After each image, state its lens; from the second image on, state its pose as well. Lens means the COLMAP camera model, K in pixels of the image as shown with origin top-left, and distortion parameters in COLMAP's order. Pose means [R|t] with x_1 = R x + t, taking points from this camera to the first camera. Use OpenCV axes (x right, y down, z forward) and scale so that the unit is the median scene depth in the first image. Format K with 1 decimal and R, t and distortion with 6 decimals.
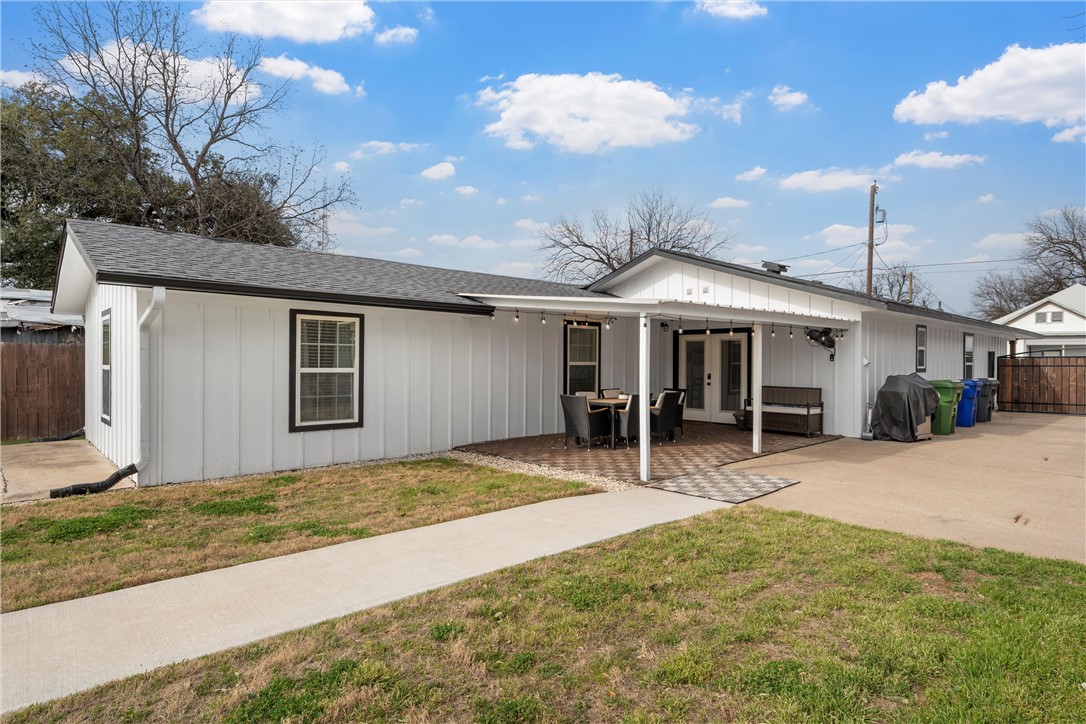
lens RADIAL K [[616.0, 0, 543.0], [0, 616.0, 362.0], [0, 0, 1]] dist [-0.007002, -0.000666]
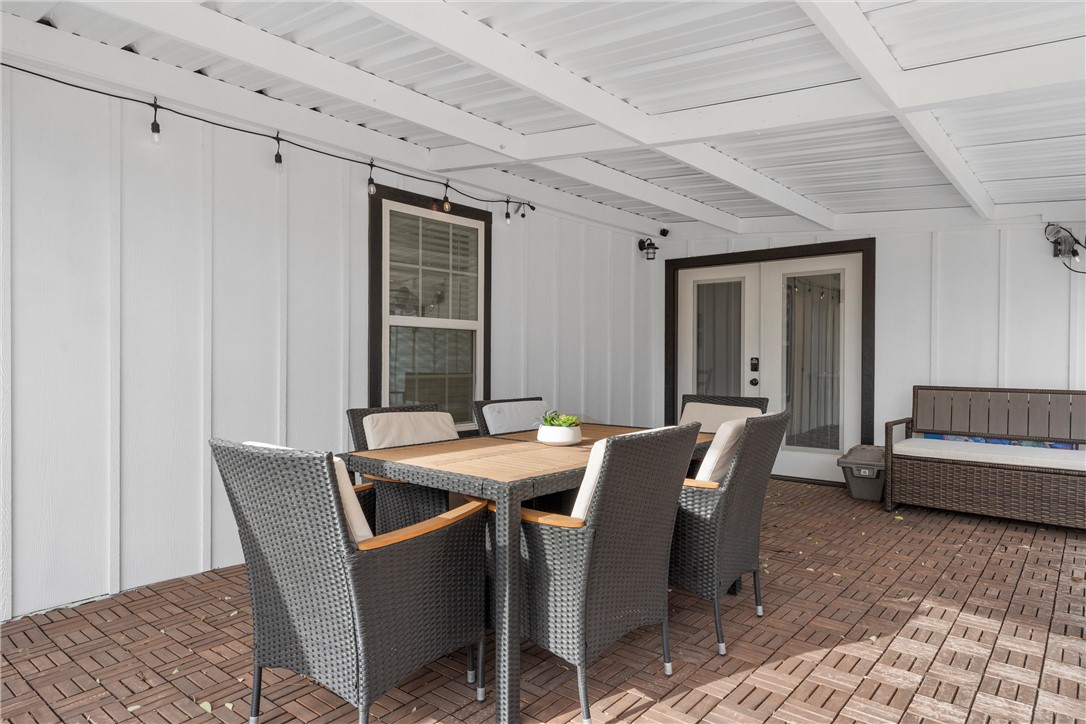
lens RADIAL K [[664.7, 0, 525.8], [0, 664.7, 358.3], [0, 0, 1]] dist [0.003145, -0.001216]
pose [[0.995391, 0.000389, 0.095899, 0.075896], [0.000070, 0.999989, -0.004779, 0.023021], [-0.095900, 0.004764, 0.995380, 0.603829]]
